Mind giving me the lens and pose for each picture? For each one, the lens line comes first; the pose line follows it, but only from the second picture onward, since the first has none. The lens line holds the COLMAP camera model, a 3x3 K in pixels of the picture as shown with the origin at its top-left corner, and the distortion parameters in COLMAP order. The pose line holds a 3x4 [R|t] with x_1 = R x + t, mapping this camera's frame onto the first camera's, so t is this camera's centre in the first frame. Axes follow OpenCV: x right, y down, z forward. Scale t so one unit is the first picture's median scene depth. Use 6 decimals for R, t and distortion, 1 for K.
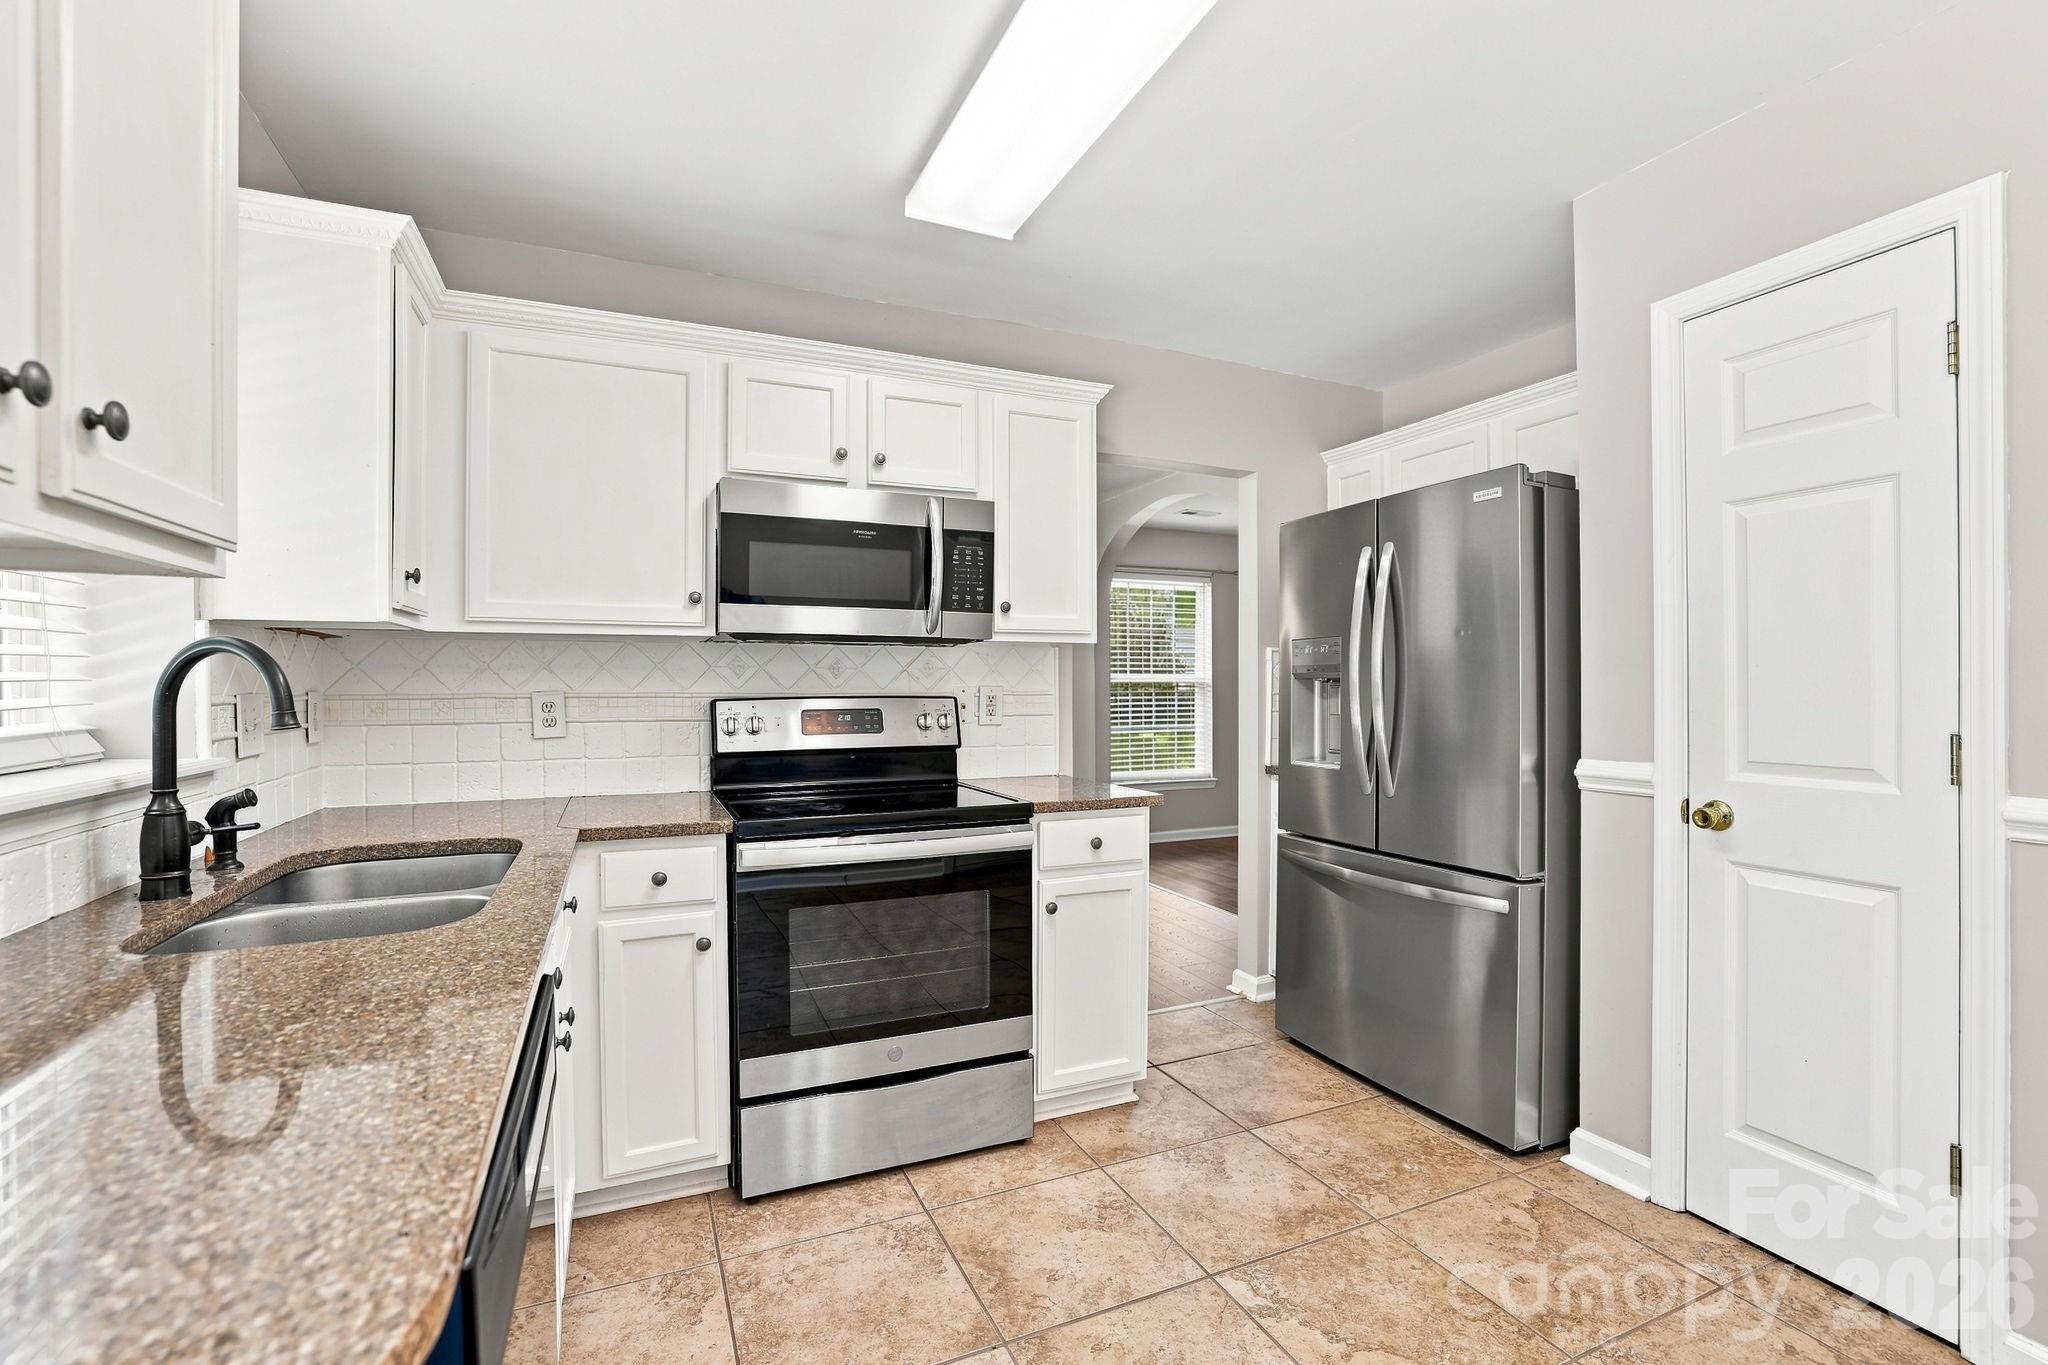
lens RADIAL K [[894.4, 0, 1015.1], [0, 894.4, 688.4], [0, 0, 1]] dist [-0.029321, 0.010183]
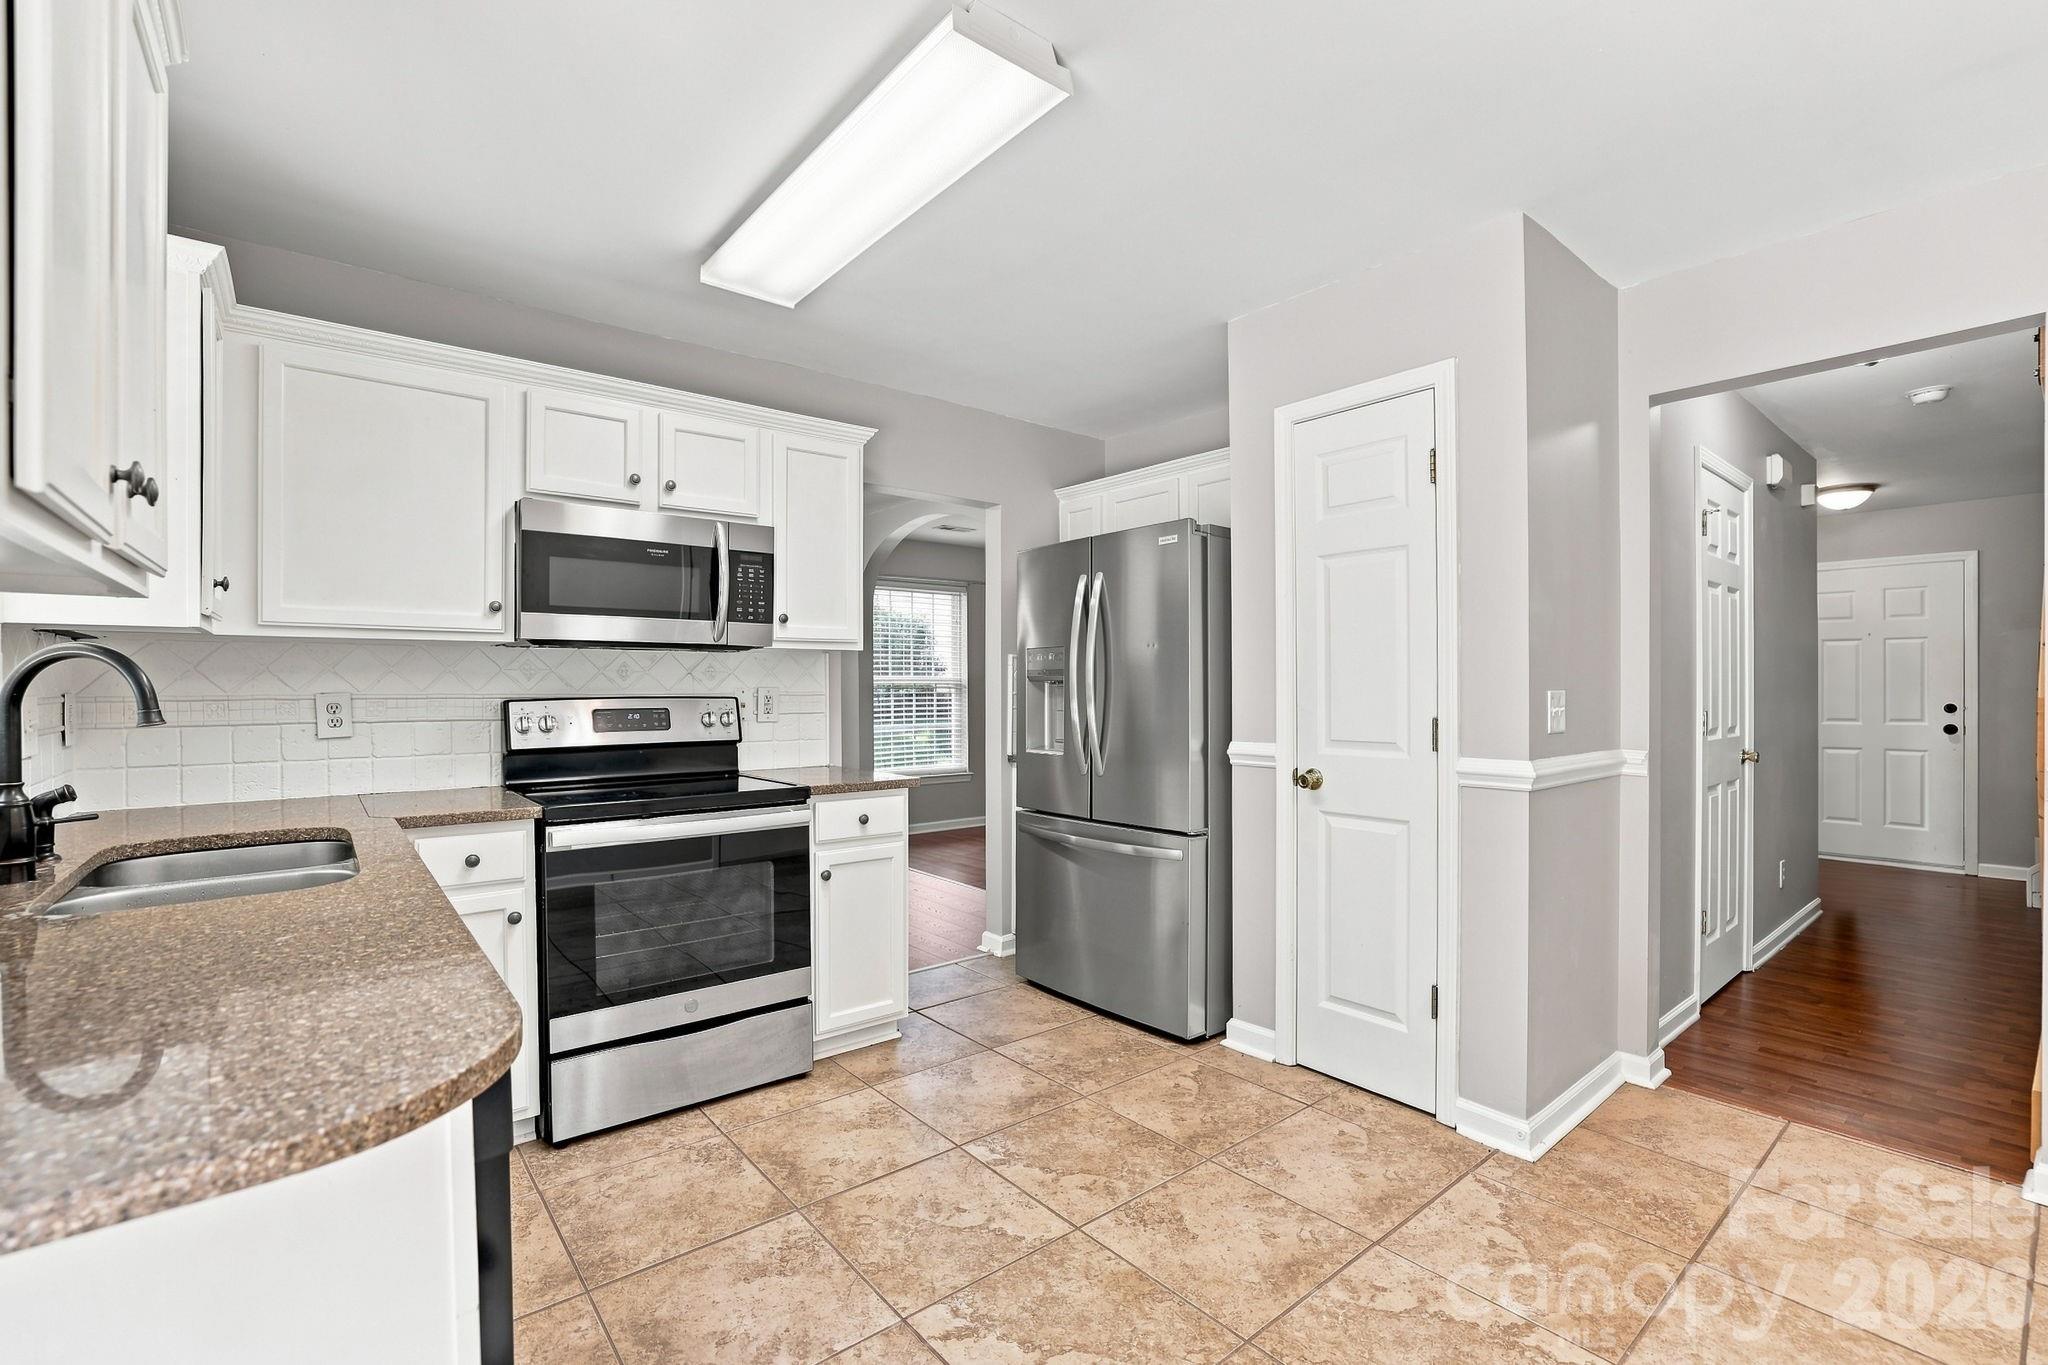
lens RADIAL K [[894.4, 0, 1007.6], [0, 894.4, 690.9], [0, 0, 1]] dist [-0.029321, 0.010183]
pose [[0.966868, -0.002055, 0.255268, -0.030837], [0.001753, 0.999997, 0.001411, 0.001001], [-0.255270, -0.000917, 0.966869, -0.211599]]
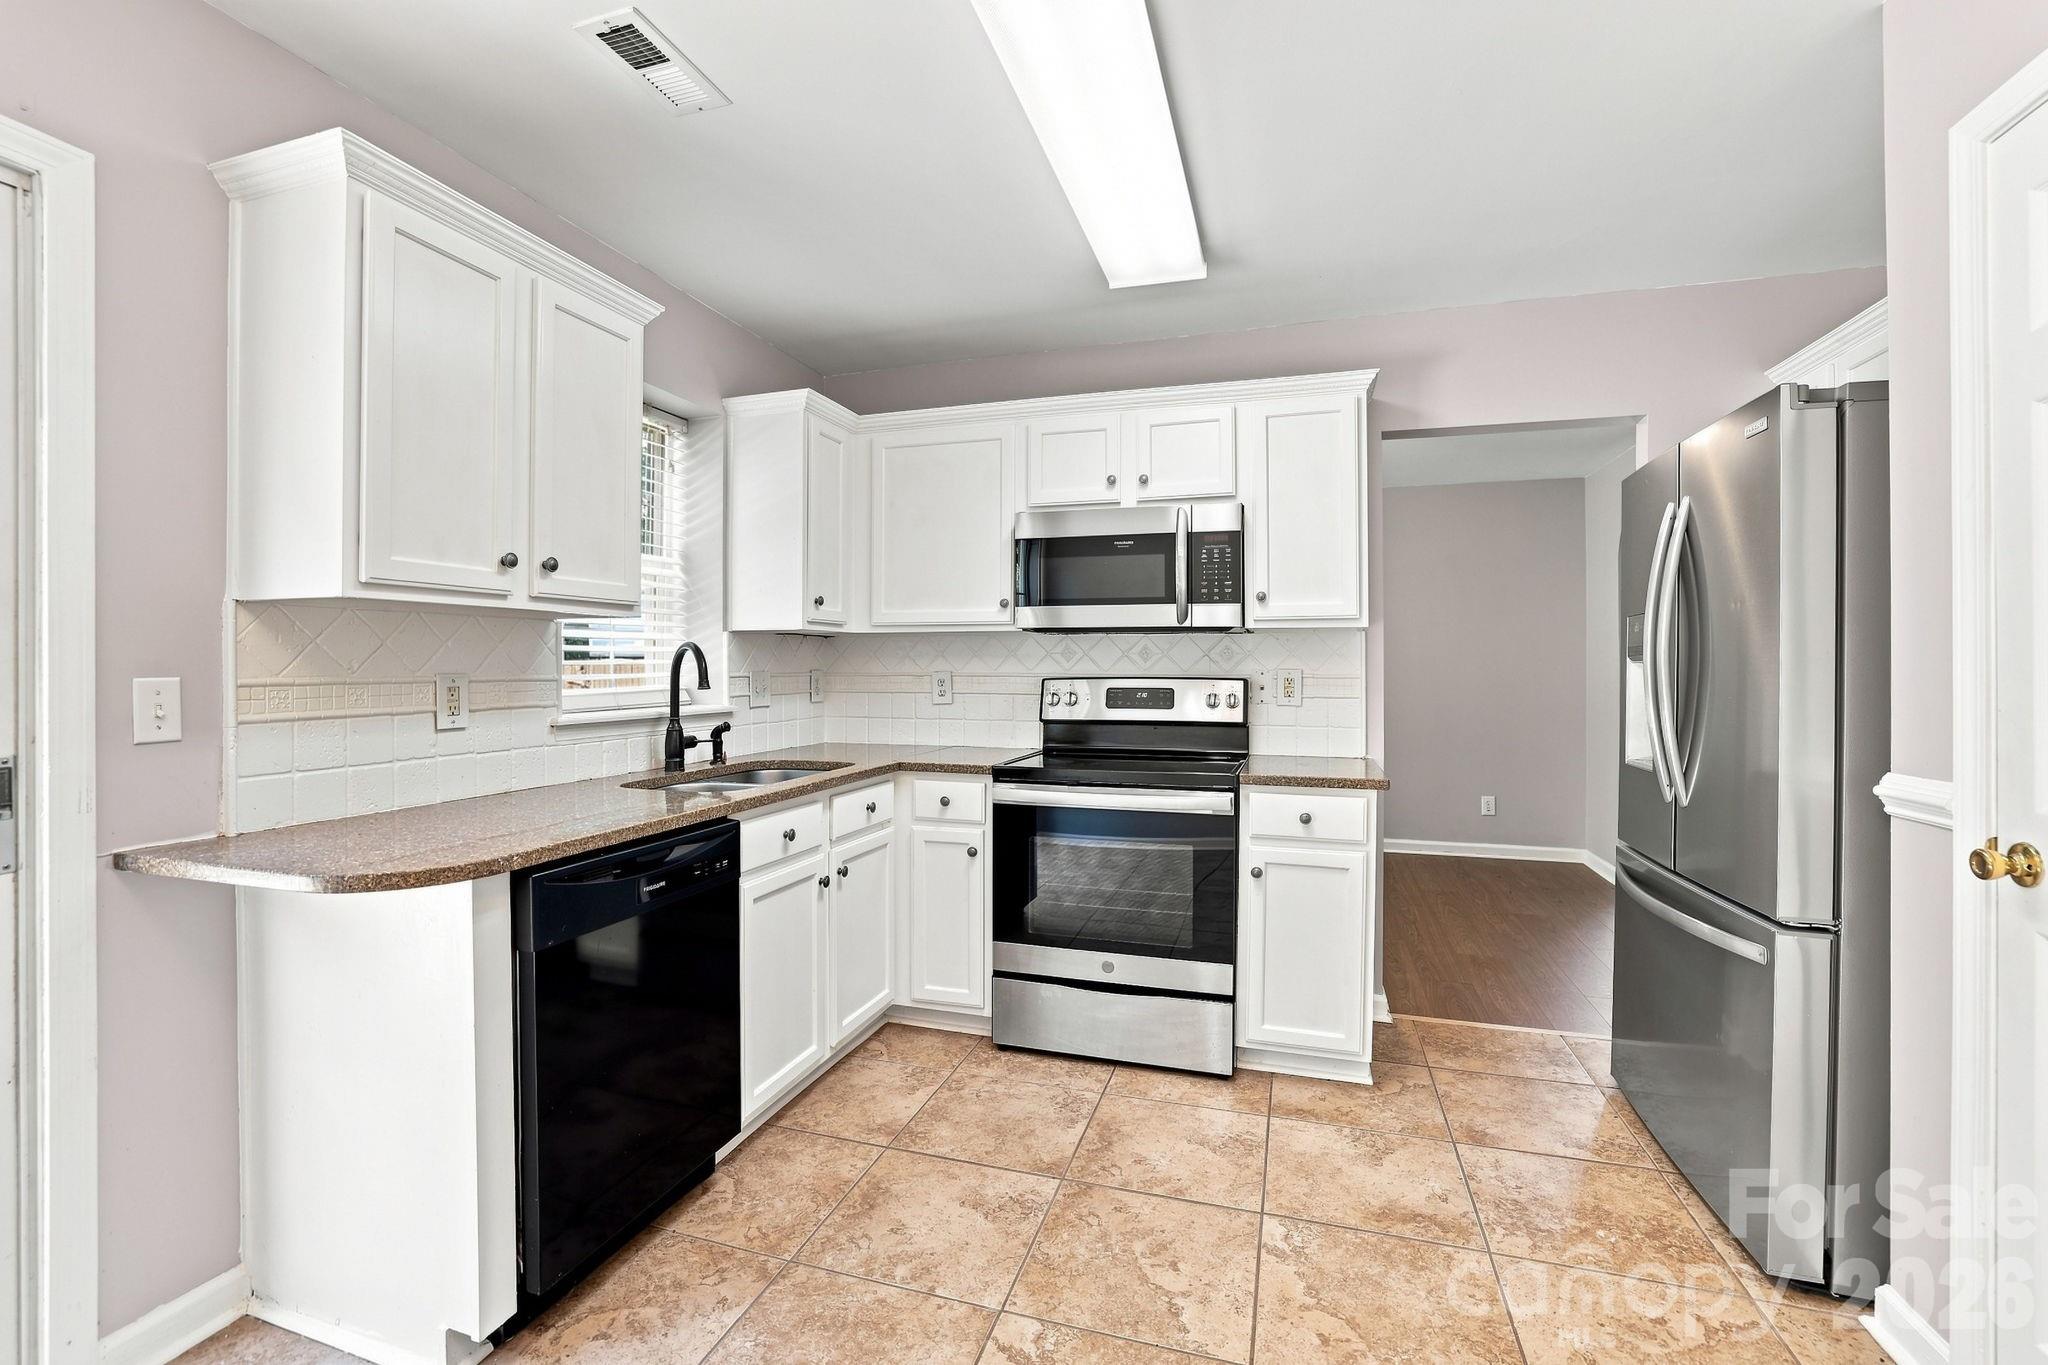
lens RADIAL K [[894.4, 0, 1008.2], [0, 894.4, 669.2], [0, 0, 1]] dist [-0.029321, 0.010183]
pose [[0.749588, 0.004669, -0.661889, 0.560153], [-0.004892, 0.999987, 0.001513, -0.003173], [0.661887, 0.002104, 0.749601, -0.018229]]
